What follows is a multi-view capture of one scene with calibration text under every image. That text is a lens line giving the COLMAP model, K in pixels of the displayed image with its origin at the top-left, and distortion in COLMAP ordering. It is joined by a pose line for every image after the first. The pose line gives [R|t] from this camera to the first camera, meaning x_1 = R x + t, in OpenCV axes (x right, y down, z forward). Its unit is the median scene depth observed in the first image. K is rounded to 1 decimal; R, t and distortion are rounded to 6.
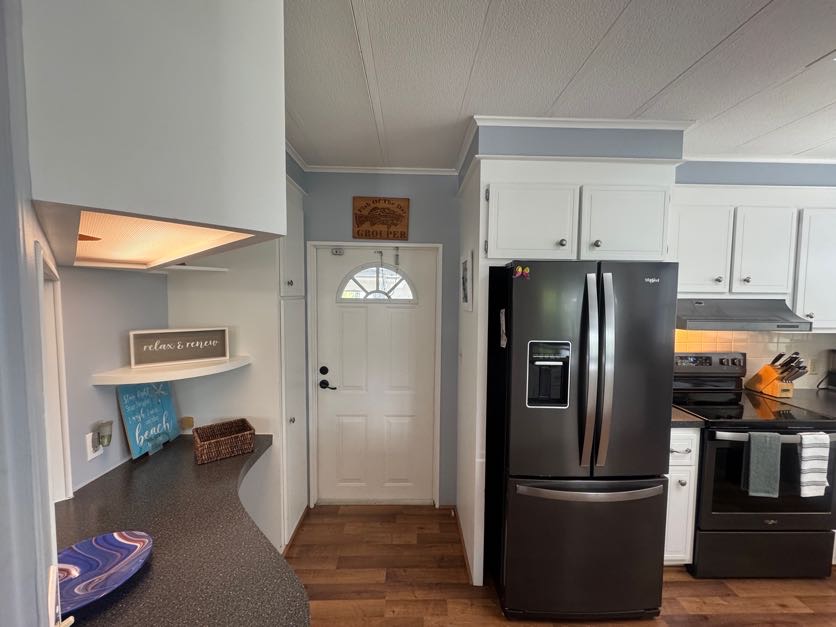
lens RADIAL K [[331.7, 0, 416.9], [0, 331.7, 313.7], [0, 0, 1]] dist [-0.000596, -0.000413]
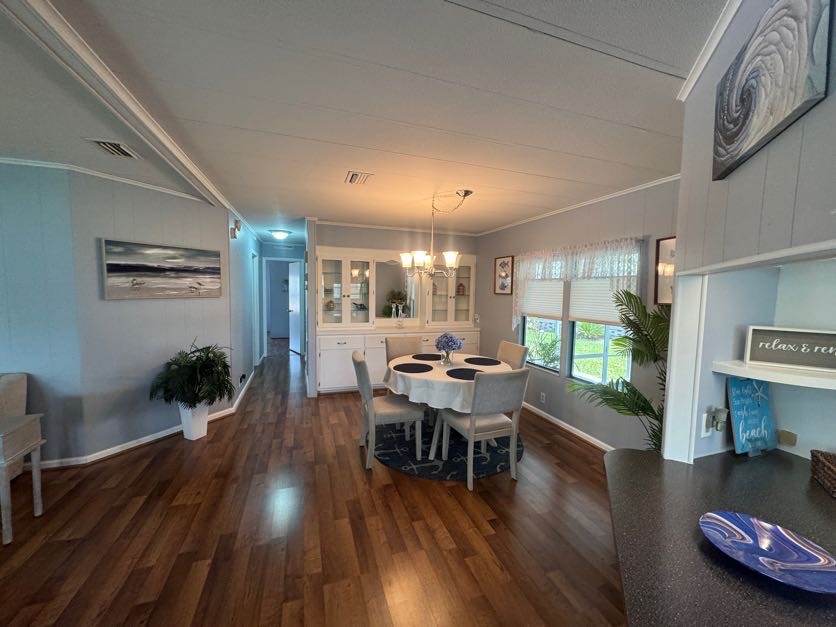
lens RADIAL K [[331.7, 0, 416.9], [0, 331.7, 313.7], [0, 0, 1]] dist [-0.000596, -0.000413]
pose [[0.307239, 0.067833, -0.949212, -0.205585], [-0.071387, 0.996289, 0.048091, 0.035697], [0.948951, 0.052986, 0.310941, -0.217363]]
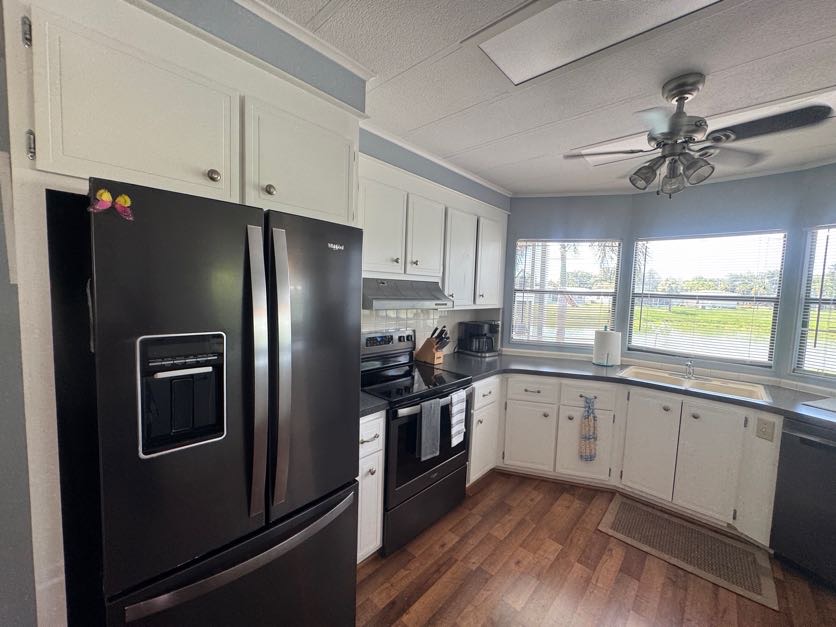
lens RADIAL K [[331.7, 0, 416.9], [0, 331.7, 313.7], [0, 0, 1]] dist [-0.000596, -0.000413]
pose [[0.693263, -0.037983, 0.719683, 0.233655], [0.012386, 0.999091, 0.040799, 0.025064], [-0.720578, -0.019370, 0.693103, 0.270552]]
